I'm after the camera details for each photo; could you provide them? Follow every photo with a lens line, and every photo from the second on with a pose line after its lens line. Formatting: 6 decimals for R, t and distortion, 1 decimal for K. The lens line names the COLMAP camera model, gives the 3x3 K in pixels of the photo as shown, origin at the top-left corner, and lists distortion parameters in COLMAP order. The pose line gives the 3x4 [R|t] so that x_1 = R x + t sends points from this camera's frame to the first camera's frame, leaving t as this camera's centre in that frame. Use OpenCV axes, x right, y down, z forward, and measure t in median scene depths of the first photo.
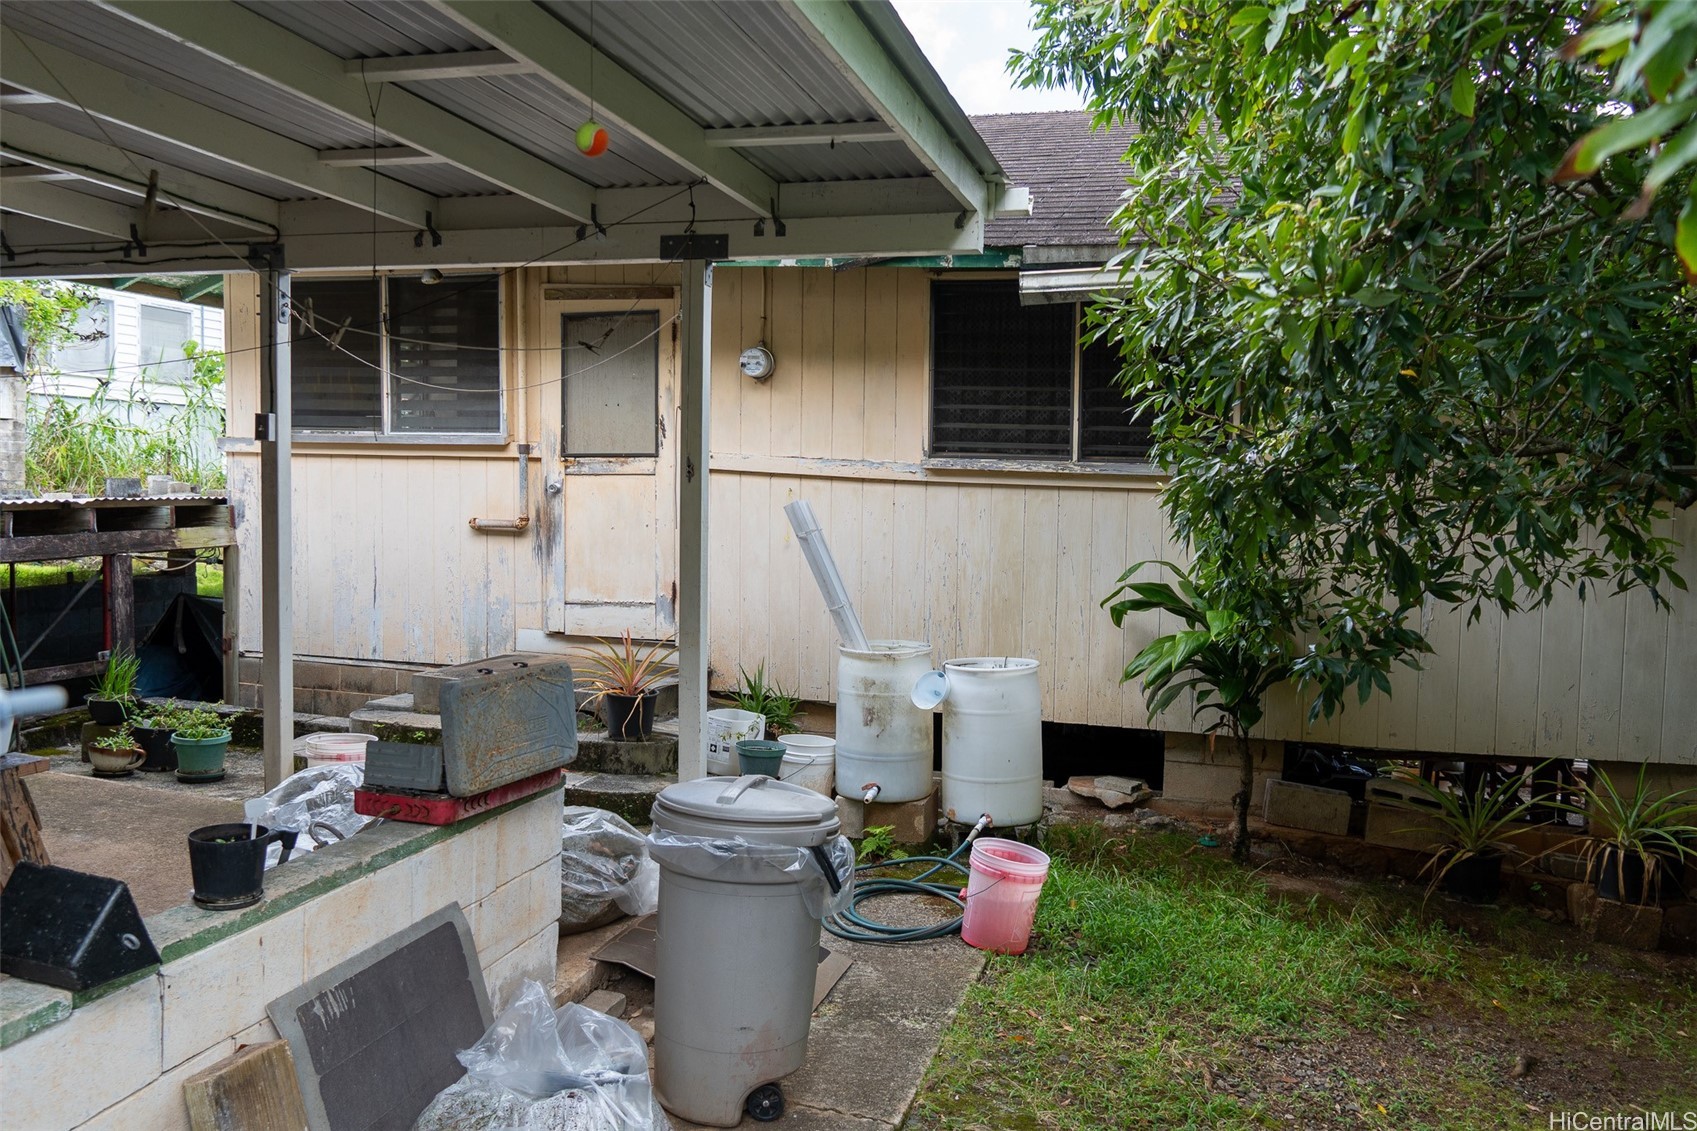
lens RADIAL K [[1308.9, 0, 848.5], [0, 1308.9, 565.5], [0, 0, 1]] dist [-0.004874, 0.000406]
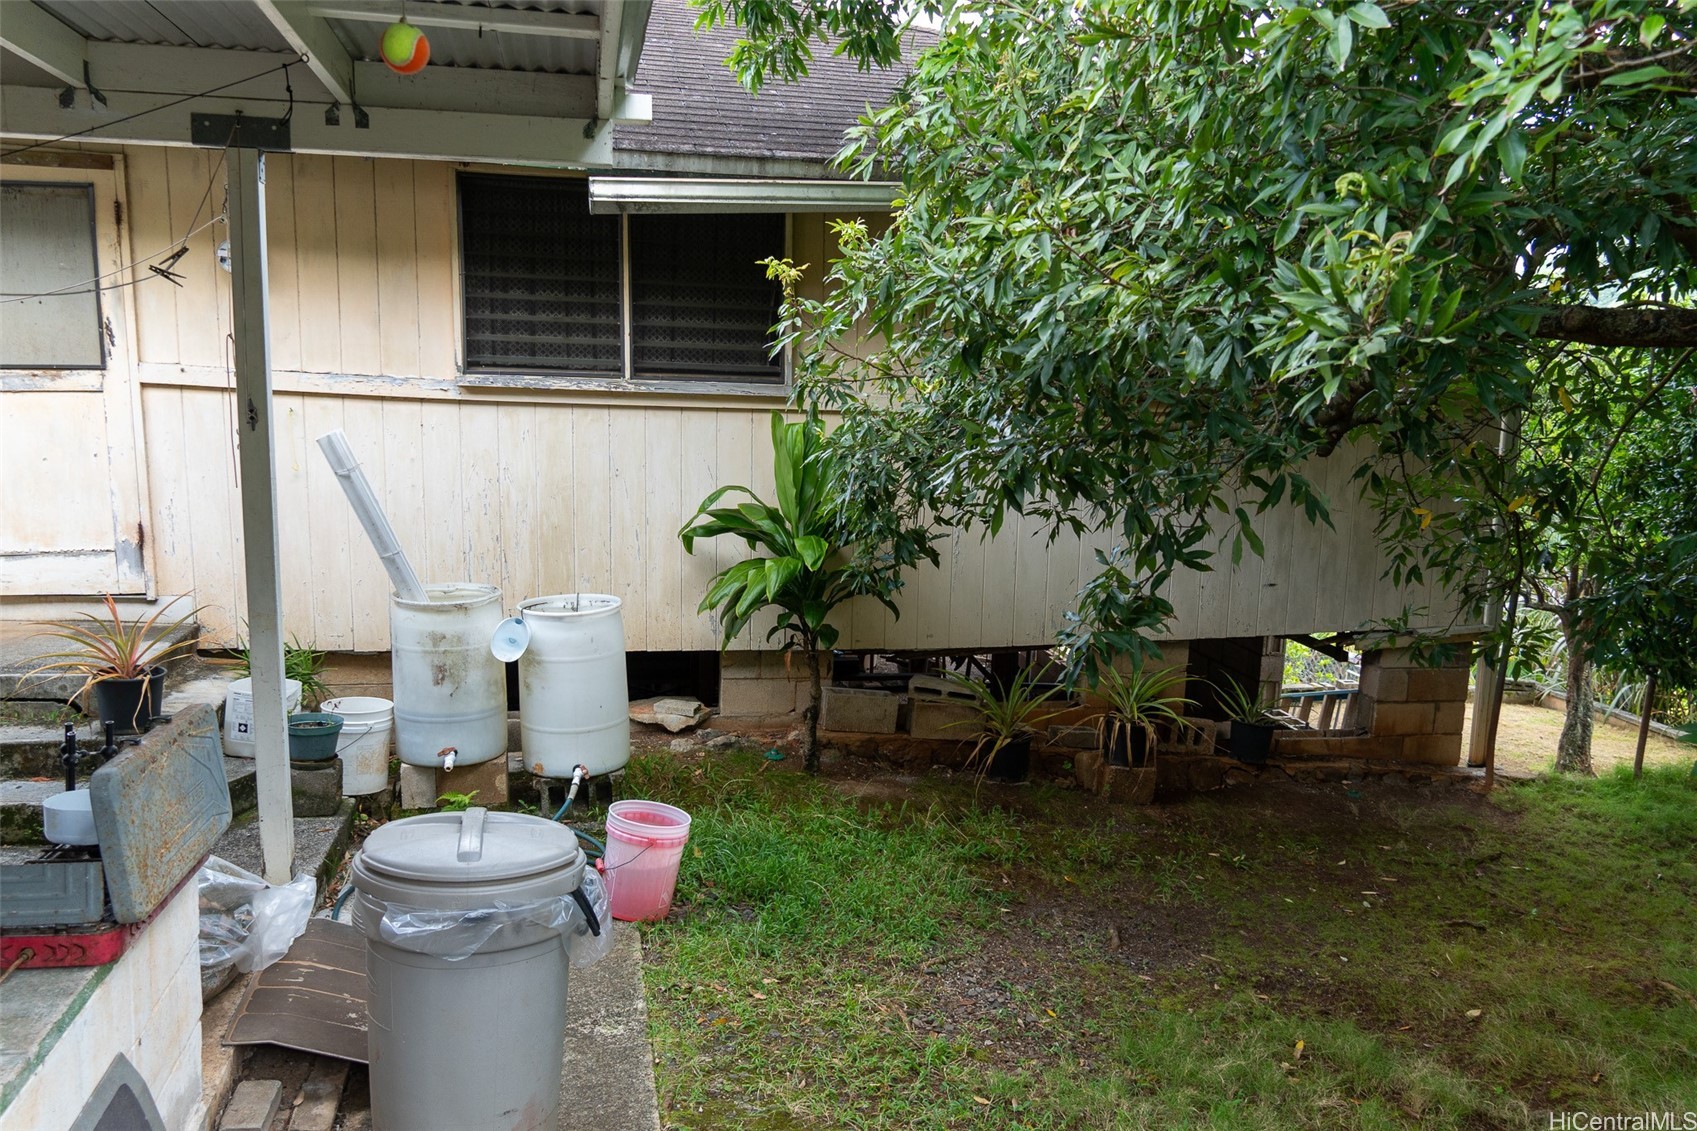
lens RADIAL K [[1292.3, 0, 848.5], [0, 1292.3, 565.5], [0, 0, 1]] dist [-0.010544, -0.004675]
pose [[0.890321, -0.068377, 0.450170, -0.124916], [0.022298, 0.994021, 0.106884, -0.045577], [-0.454787, -0.085123, 0.886523, 0.096636]]
